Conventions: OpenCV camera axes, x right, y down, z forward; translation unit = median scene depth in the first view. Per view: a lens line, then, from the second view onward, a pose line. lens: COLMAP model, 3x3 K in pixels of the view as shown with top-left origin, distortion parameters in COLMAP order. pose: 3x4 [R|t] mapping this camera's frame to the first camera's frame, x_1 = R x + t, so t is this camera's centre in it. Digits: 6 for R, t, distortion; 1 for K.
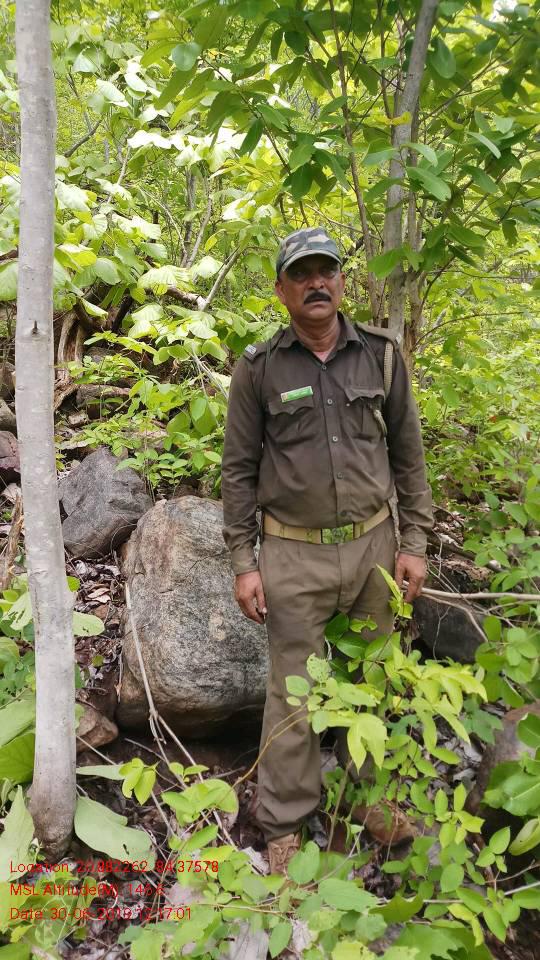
lens RADIAL K [[804.7, 0, 270.0], [0, 804.7, 480.0], [0, 0, 1]] dist [-0.005194, -0.009035]
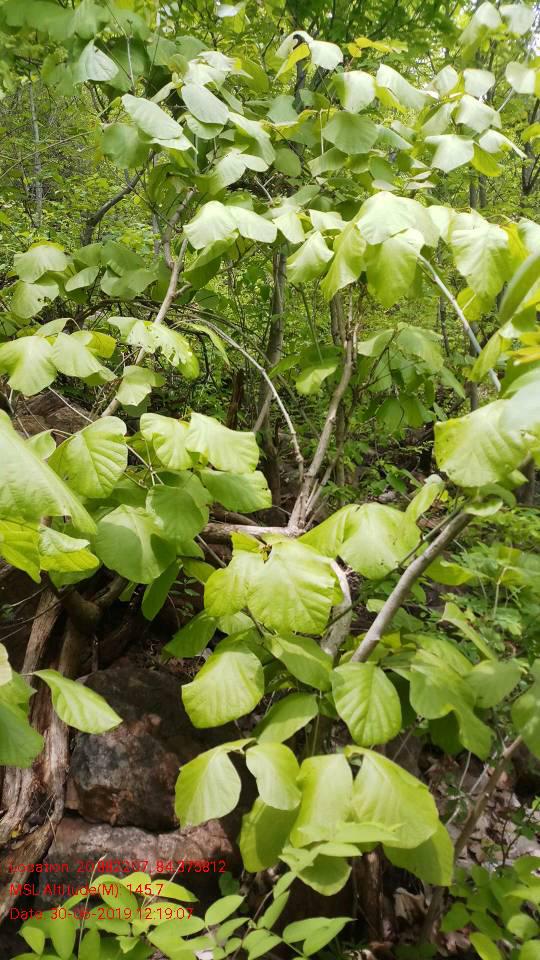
lens RADIAL K [[804.7, 0, 270.0], [0, 804.7, 480.0], [0, 0, 1]] dist [-0.005194, -0.009035]
pose [[0.998248, 0.017868, -0.056404, -0.205375], [-0.020309, 0.998869, -0.043001, -0.530858], [0.055572, 0.044071, 0.997482, 1.133983]]
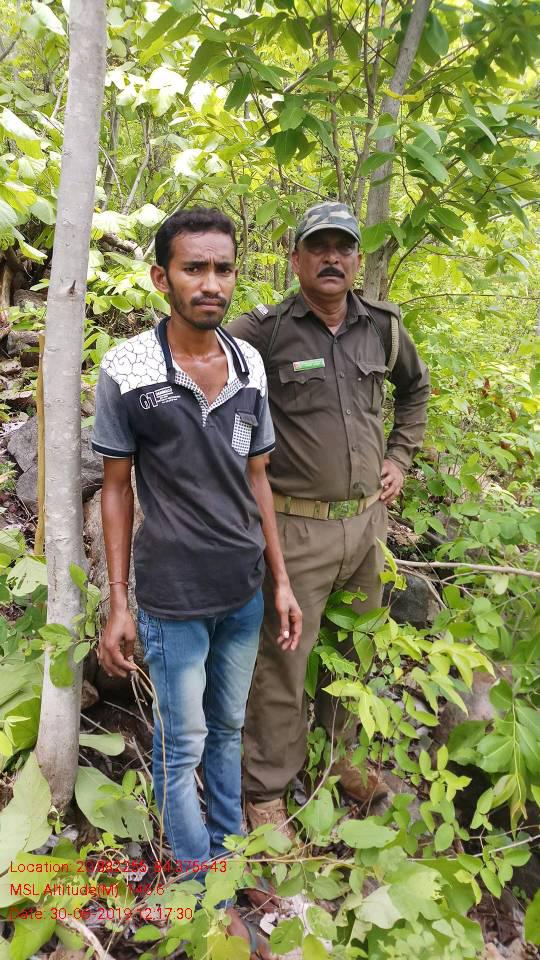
lens RADIAL K [[804.7, 0, 270.0], [0, 804.7, 480.0], [0, 0, 1]] dist [-0.005194, -0.009035]
pose [[0.987233, 0.038998, 0.154433, -0.138379], [-0.048233, 0.997236, 0.056513, -0.017865], [-0.151802, -0.063240, 0.986386, 0.003230]]
